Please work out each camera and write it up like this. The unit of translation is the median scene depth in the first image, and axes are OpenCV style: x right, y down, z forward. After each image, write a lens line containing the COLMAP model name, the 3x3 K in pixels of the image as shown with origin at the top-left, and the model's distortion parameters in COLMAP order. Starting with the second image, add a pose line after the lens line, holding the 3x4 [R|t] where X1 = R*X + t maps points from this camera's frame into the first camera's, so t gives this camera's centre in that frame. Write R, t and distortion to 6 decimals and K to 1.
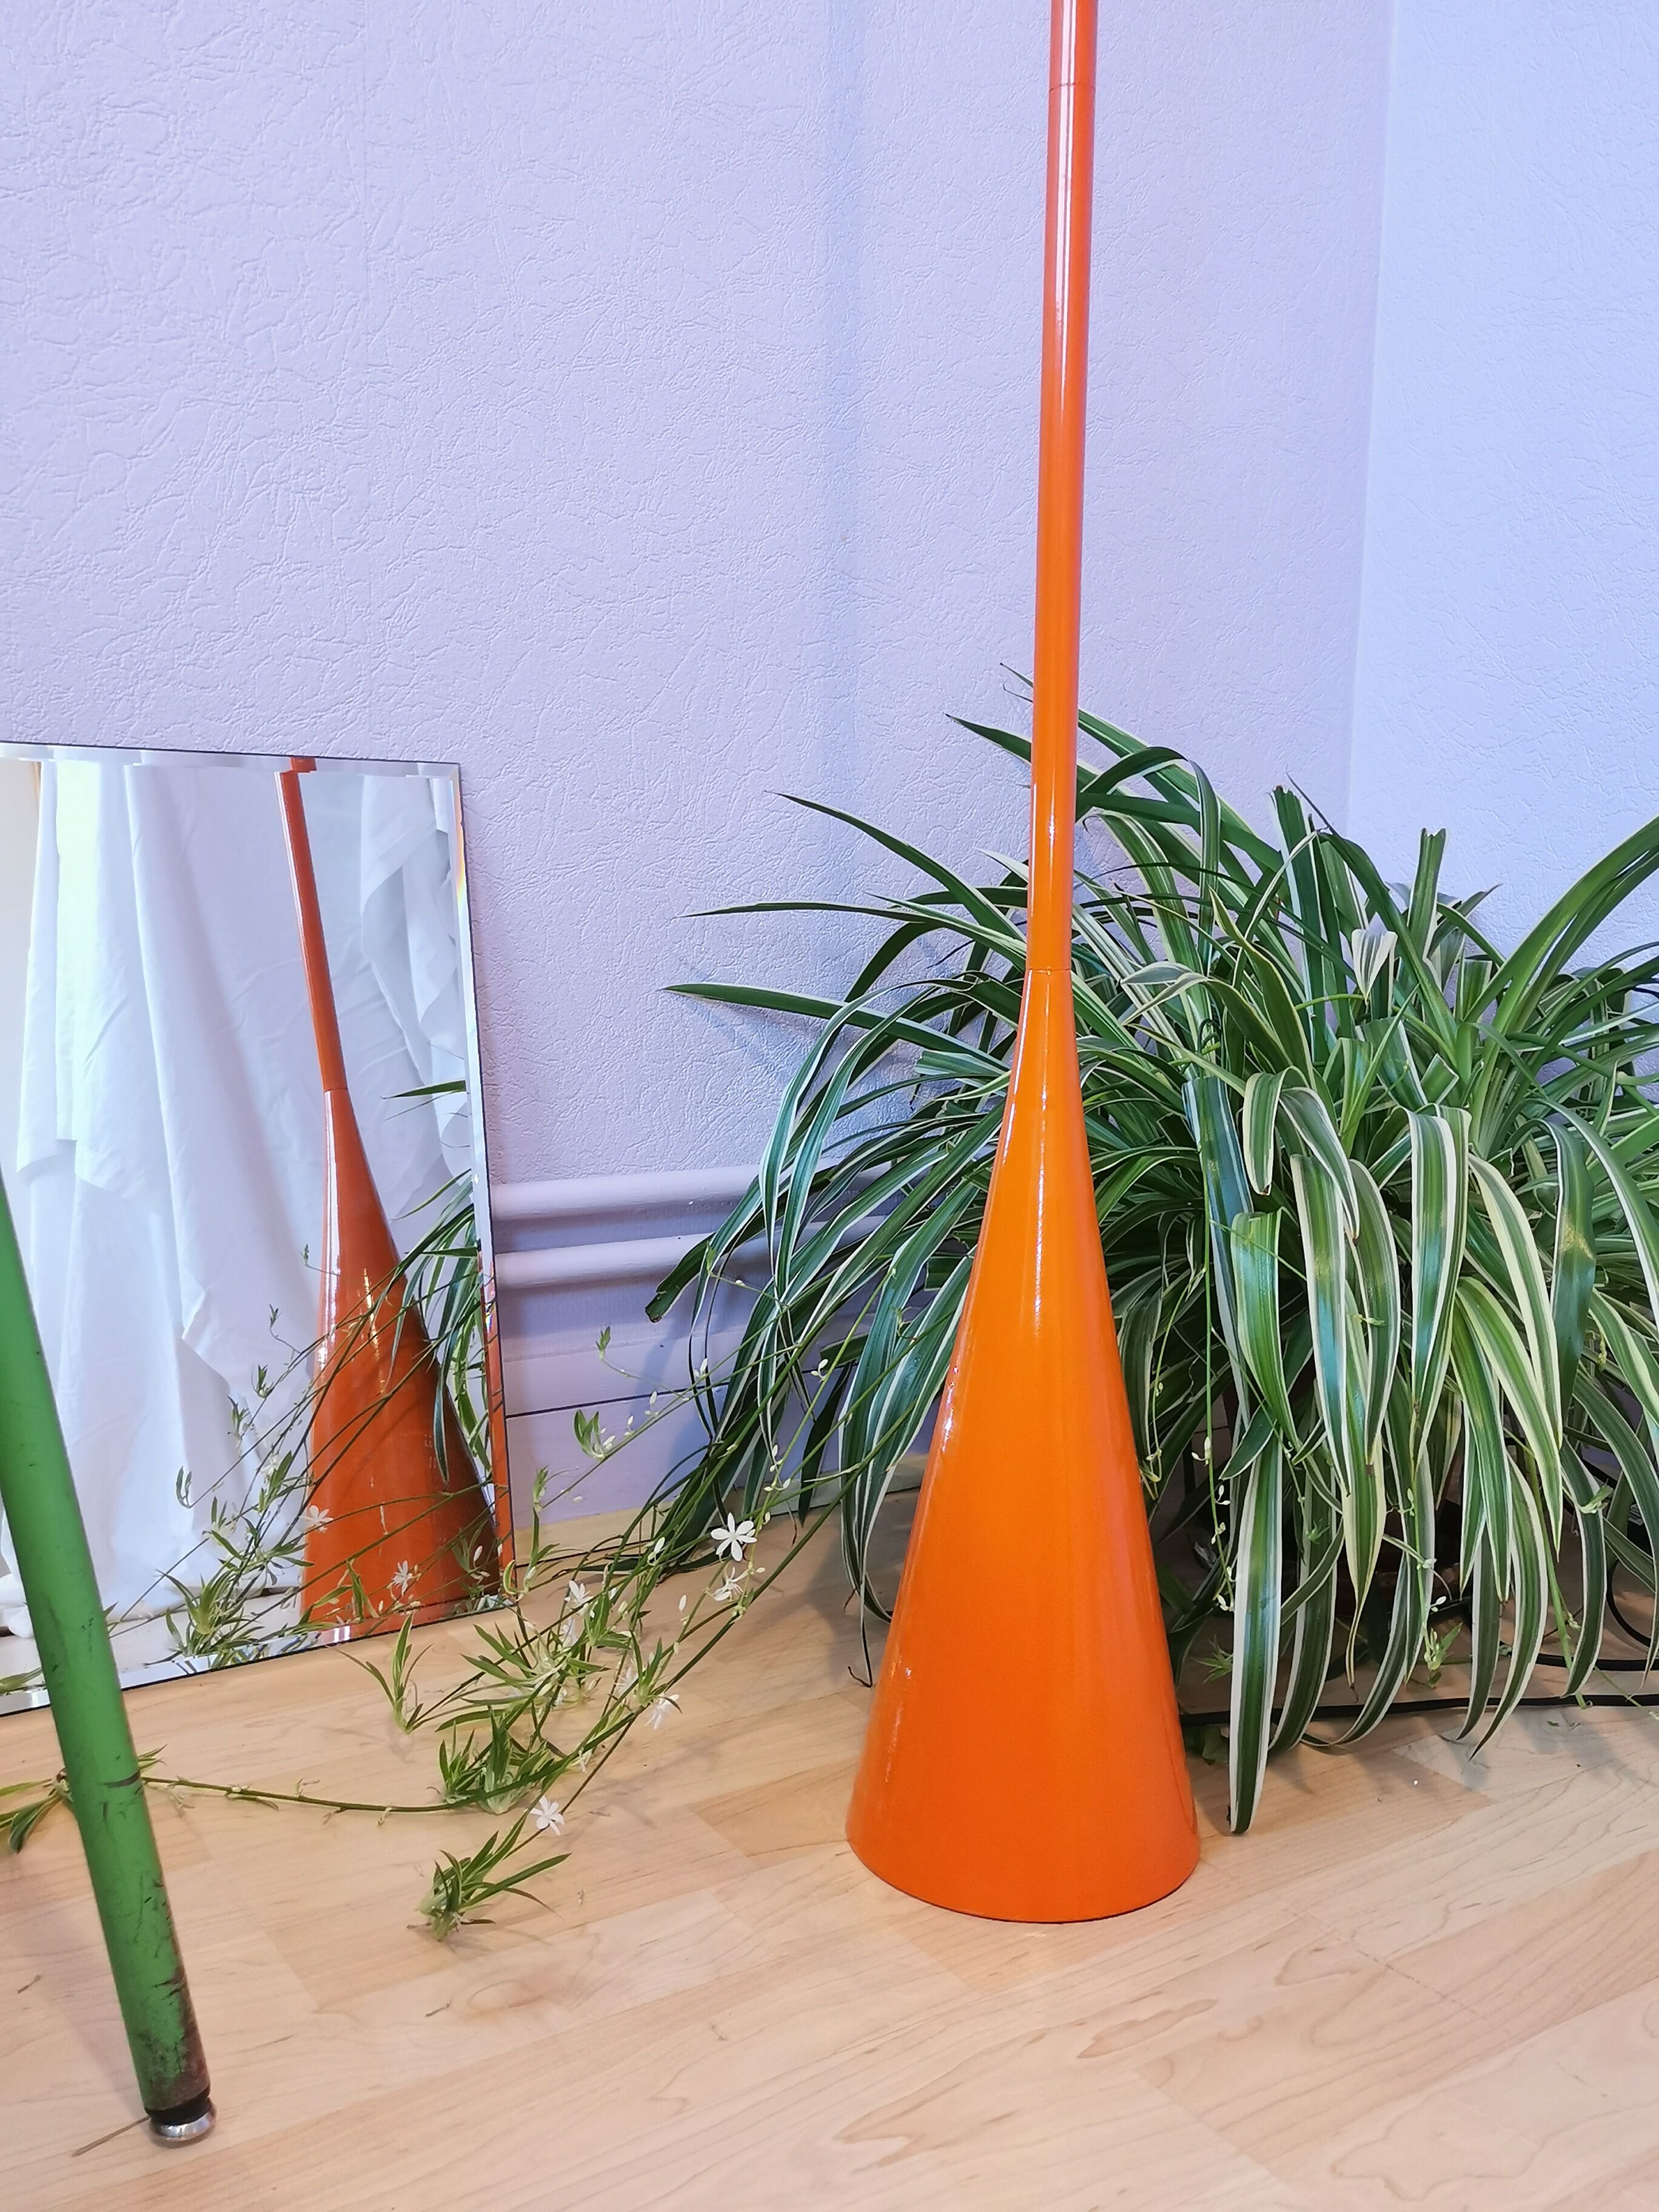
lens RADIAL K [[2044.8, 0, 836.7], [0, 2044.8, 1101.8], [0, 0, 1]] dist [0.032290, 0.000000]
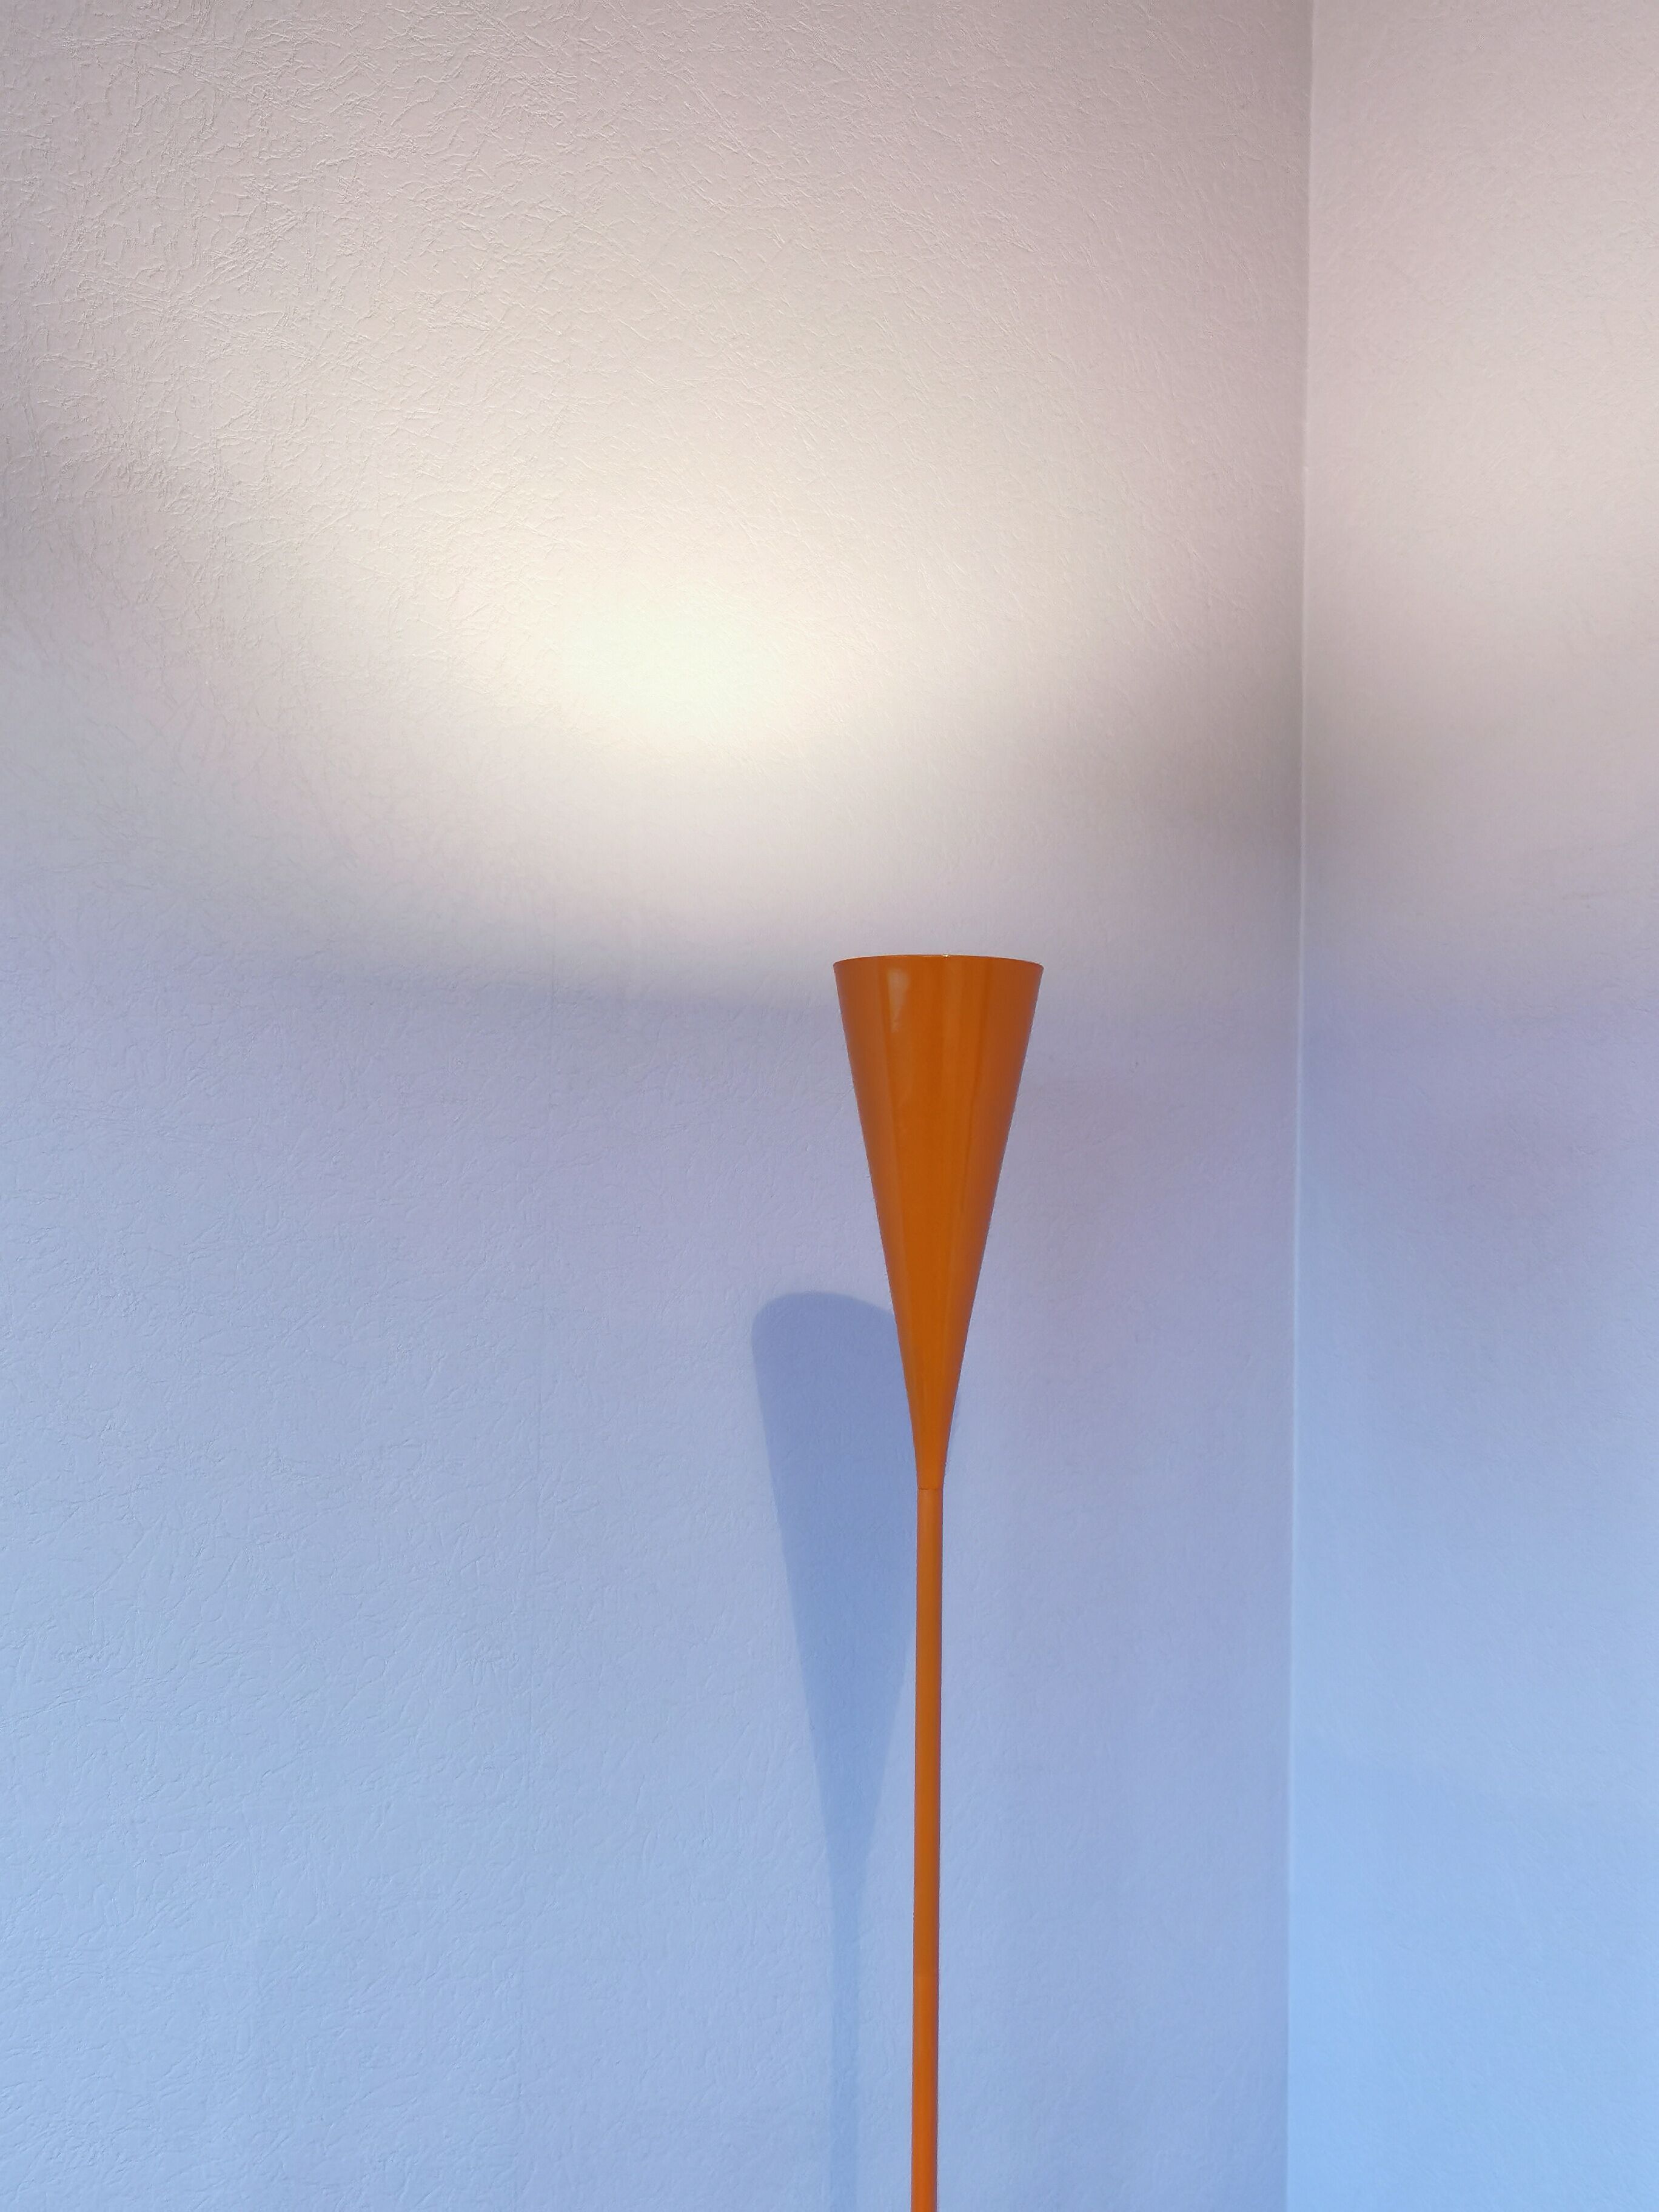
lens RADIAL K [[3219.5, 0, 844.3], [0, 3219.5, 1099.5], [0, 0, 1]] dist [0.030602, 0.000000]
pose [[0.997657, -0.004345, -0.068282, 0.213063], [-0.008486, 0.982418, -0.186500, -0.989701], [0.067891, 0.186642, 0.980079, -1.742169]]
